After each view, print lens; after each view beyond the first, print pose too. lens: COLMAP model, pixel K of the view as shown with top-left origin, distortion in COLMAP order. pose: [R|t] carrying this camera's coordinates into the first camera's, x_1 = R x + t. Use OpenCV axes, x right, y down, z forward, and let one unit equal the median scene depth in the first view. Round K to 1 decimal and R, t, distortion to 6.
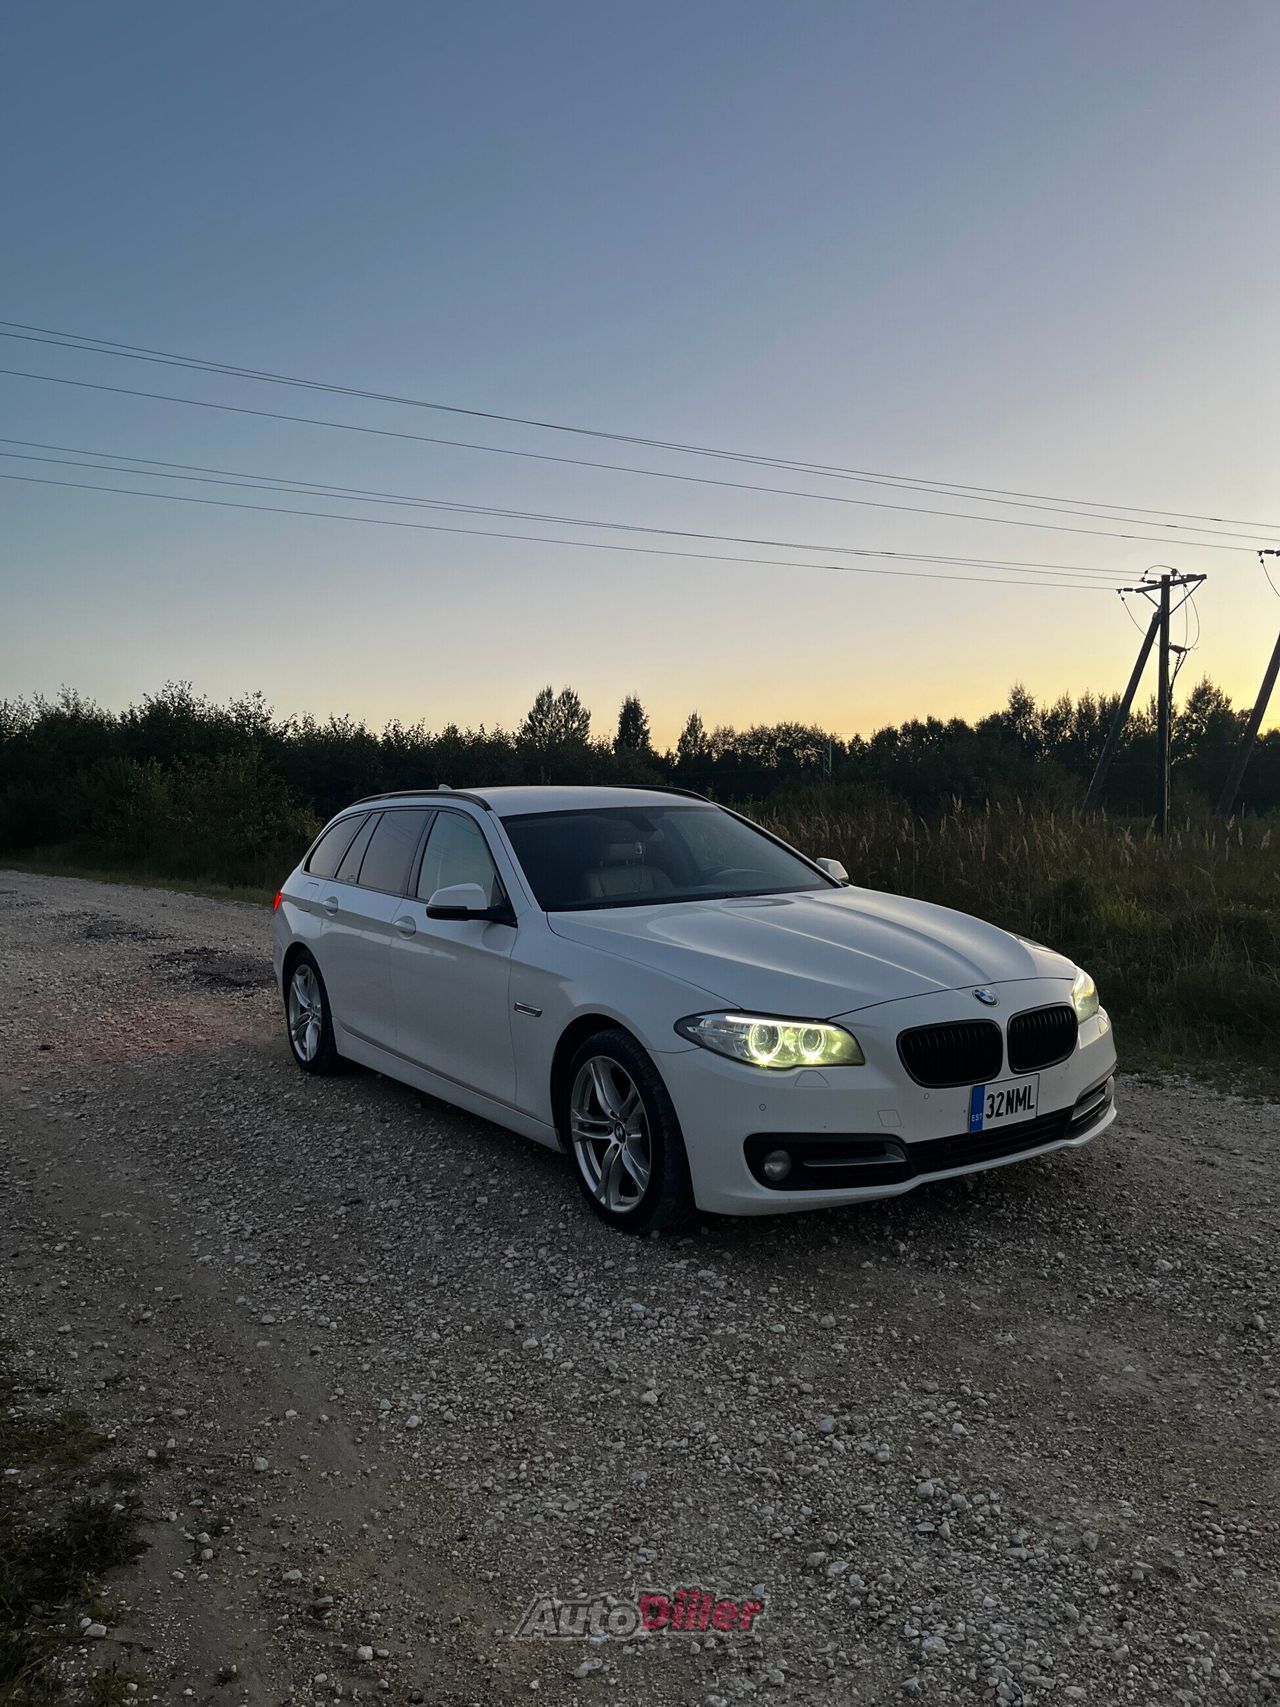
lens RADIAL K [[1306.7, 0, 637.6], [0, 1306.7, 859.5], [0, 0, 1]] dist [0.014894, -0.011714]
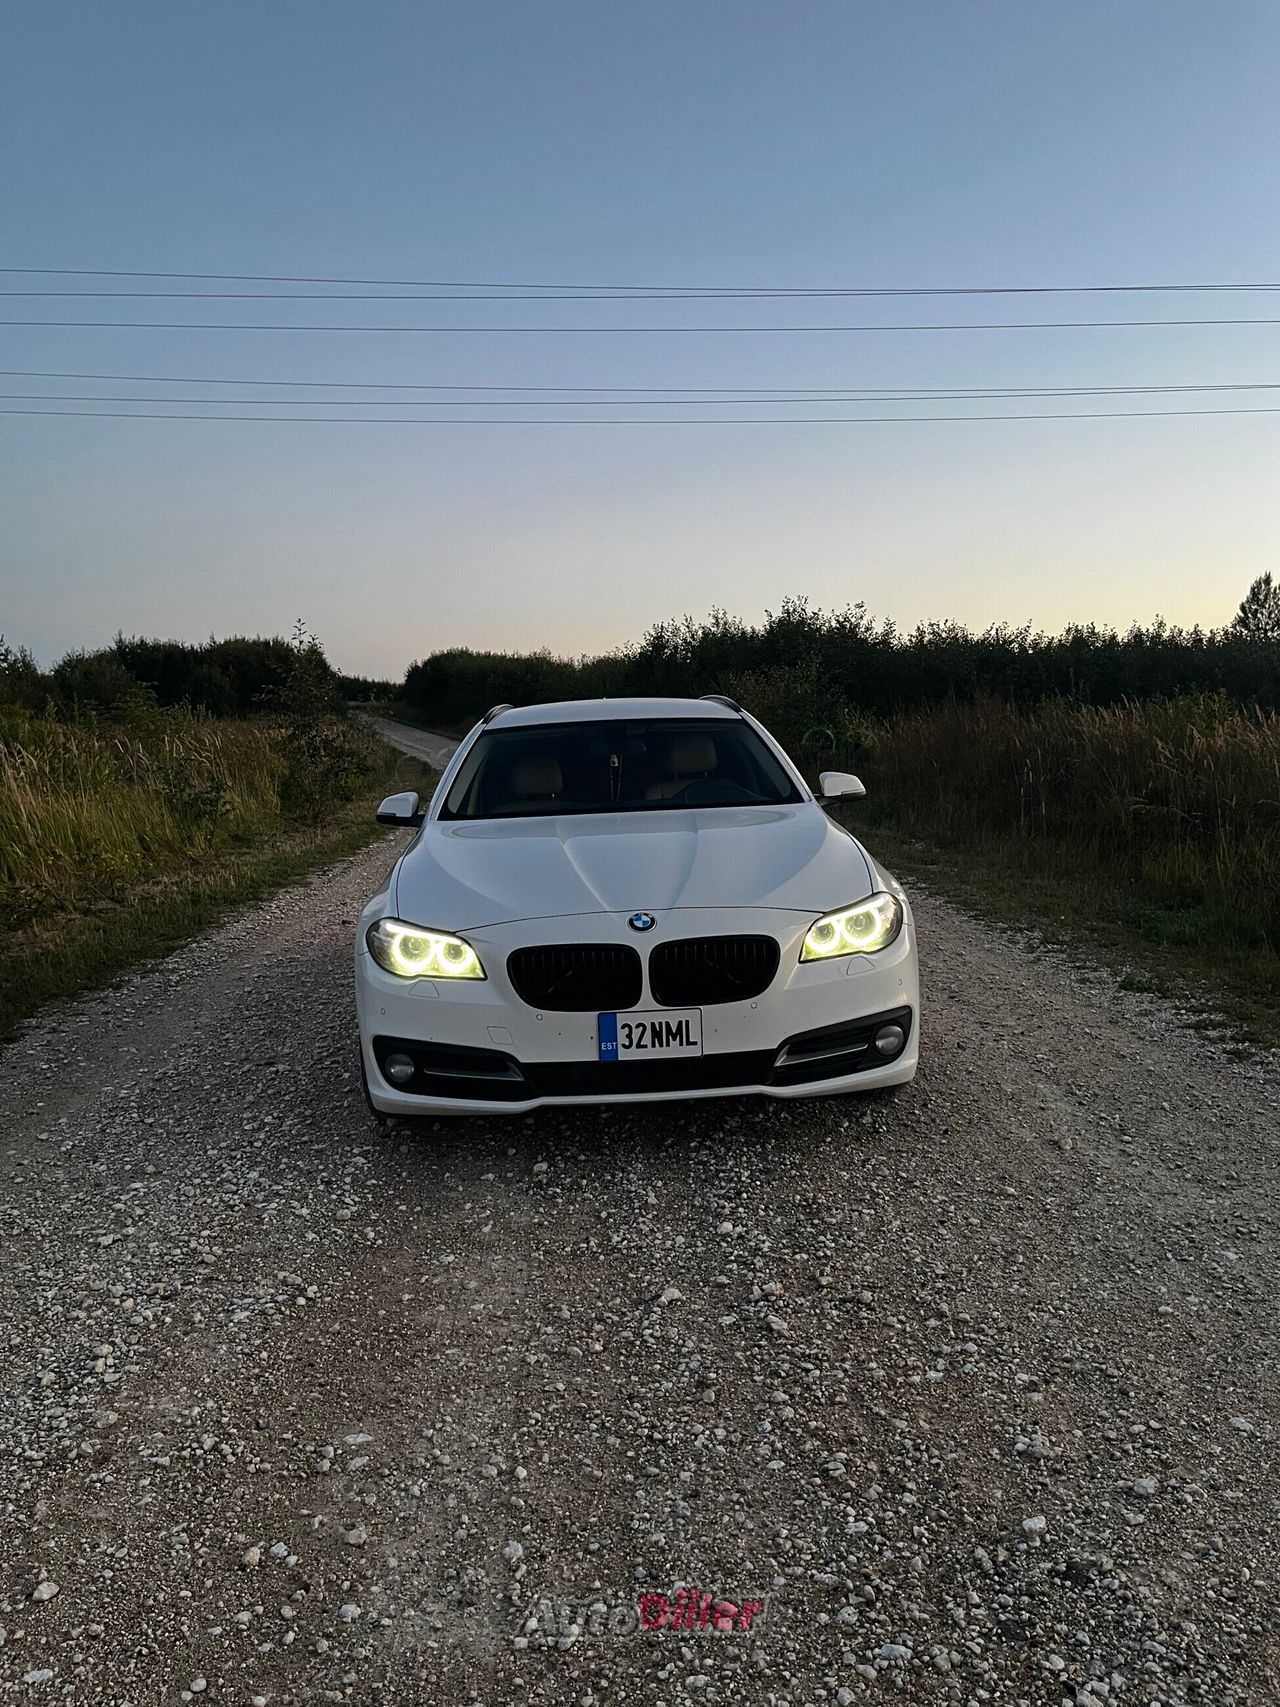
lens RADIAL K [[1306.7, 0, 639.5], [0, 1306.7, 851.7], [0, 0, 1]] dist [0.014894, -0.011714]
pose [[0.863907, 0.036313, -0.502341, 0.743893], [-0.003426, 0.997798, 0.066237, -0.007840], [0.503640, -0.055502, 0.862129, 0.194032]]
